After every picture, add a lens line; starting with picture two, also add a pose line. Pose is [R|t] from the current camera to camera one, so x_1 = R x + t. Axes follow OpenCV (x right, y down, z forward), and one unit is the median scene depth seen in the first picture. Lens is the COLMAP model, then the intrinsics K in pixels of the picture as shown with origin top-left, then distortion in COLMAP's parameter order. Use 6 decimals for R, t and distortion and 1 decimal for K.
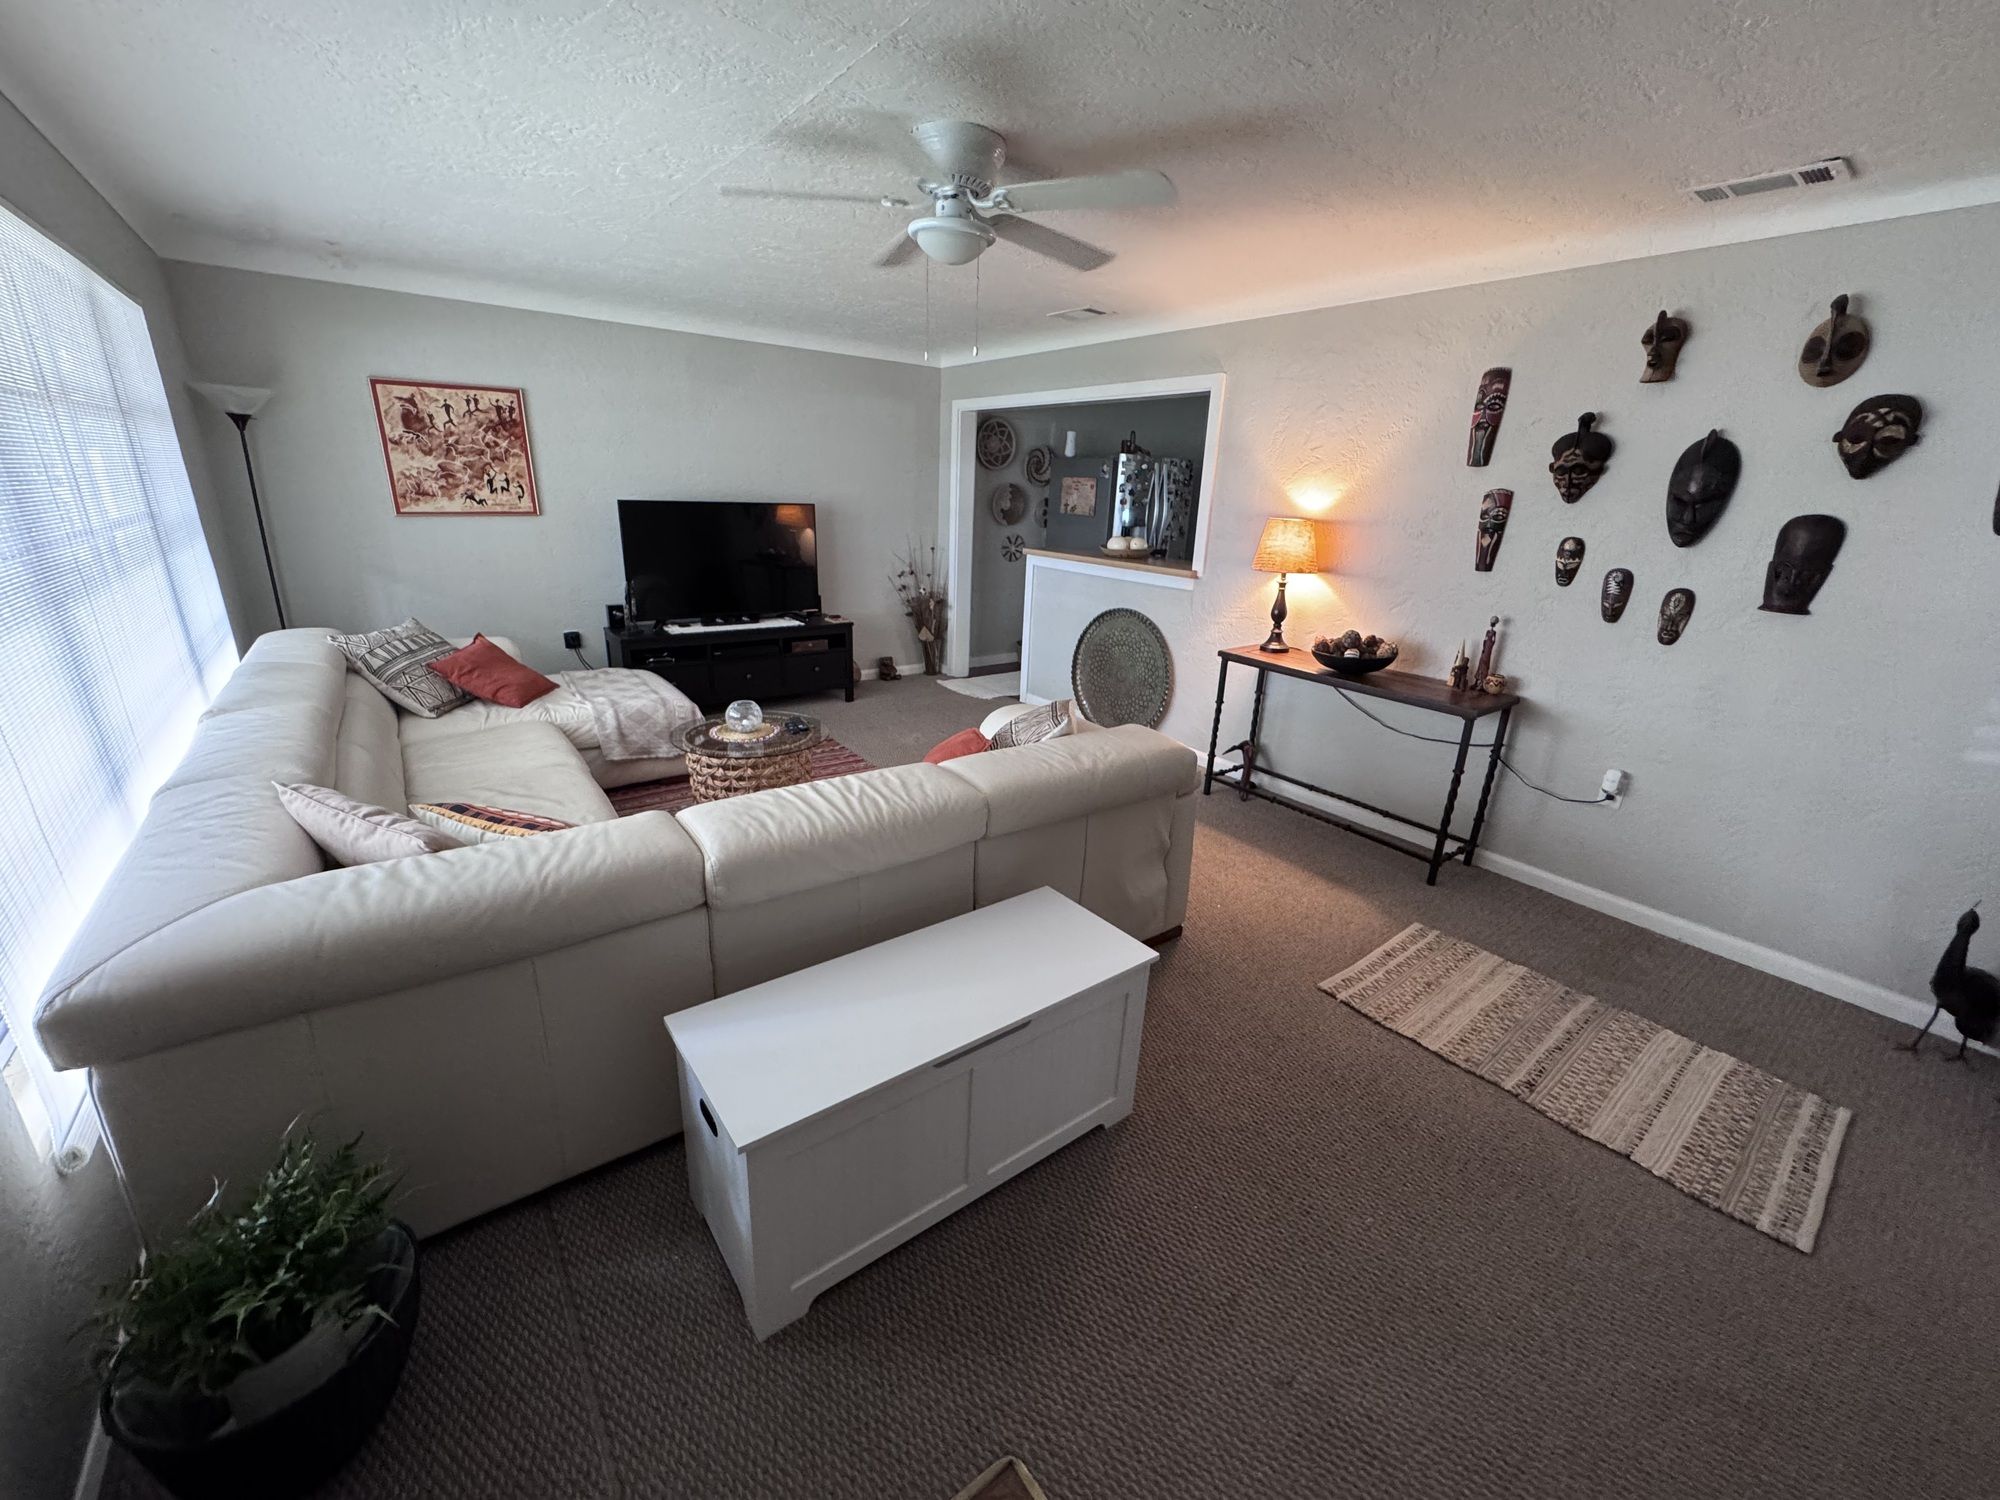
lens RADIAL K [[797.5, 0, 996.9], [0, 797.5, 752.8], [0, 0, 1]] dist [-0.007033, 0.001182]
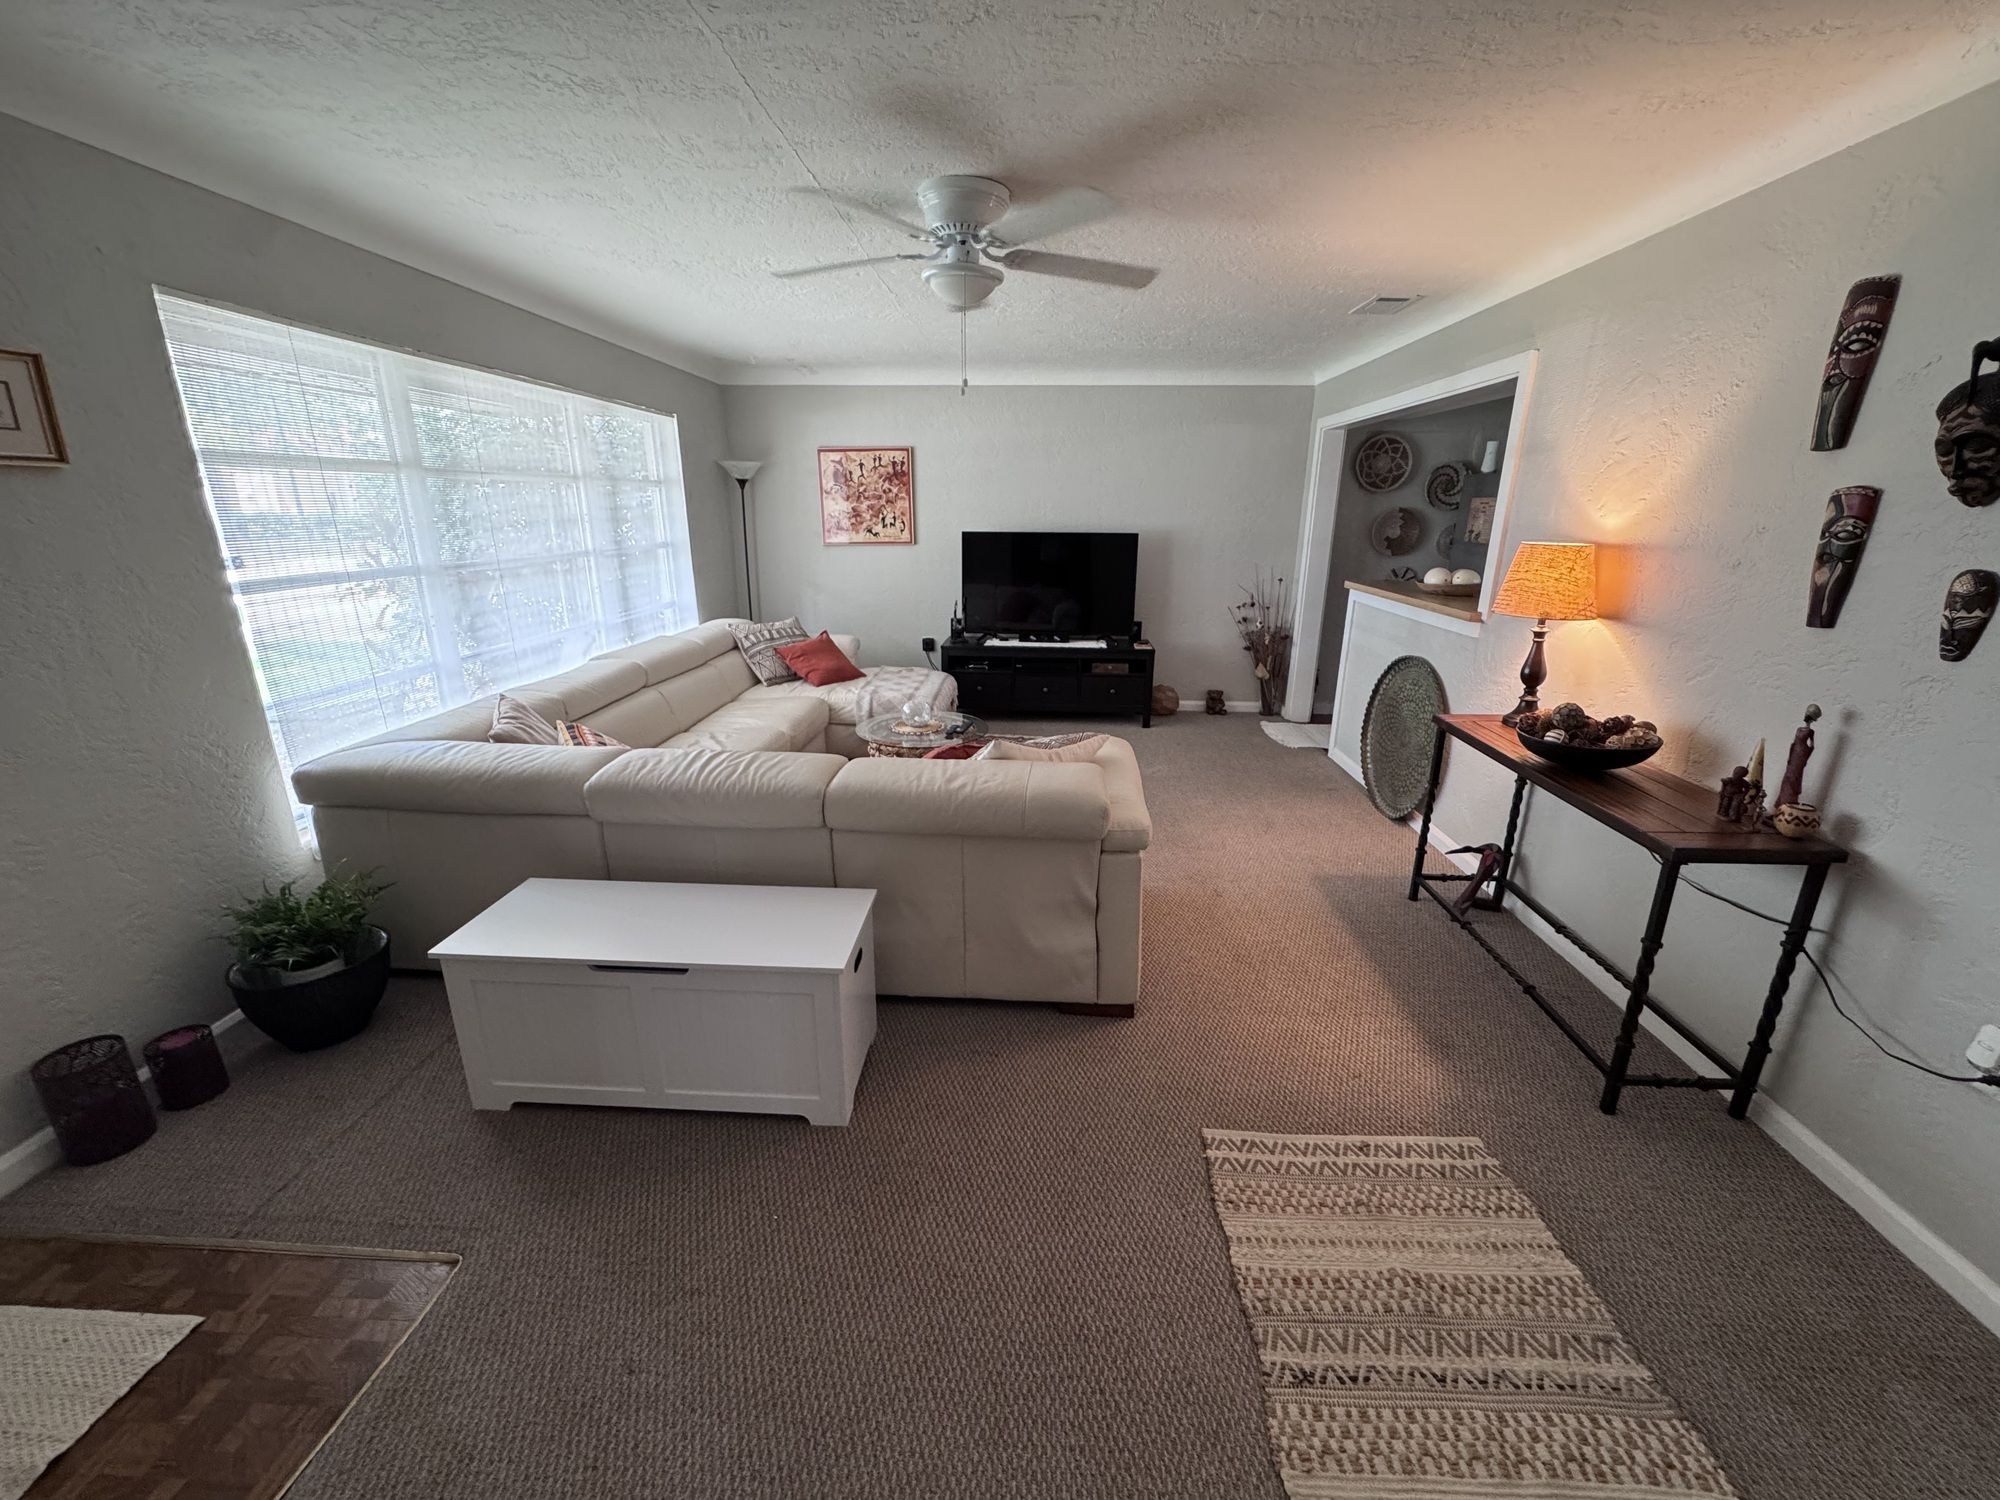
lens RADIAL K [[797.5, 0, 996.8], [0, 797.5, 751.7], [0, 0, 1]] dist [-0.007033, 0.001182]
pose [[0.761099, 0.158013, -0.629094, 0.422089], [-0.184025, 0.982624, 0.024172, -0.033173], [0.621983, 0.097372, 0.776953, 0.144070]]
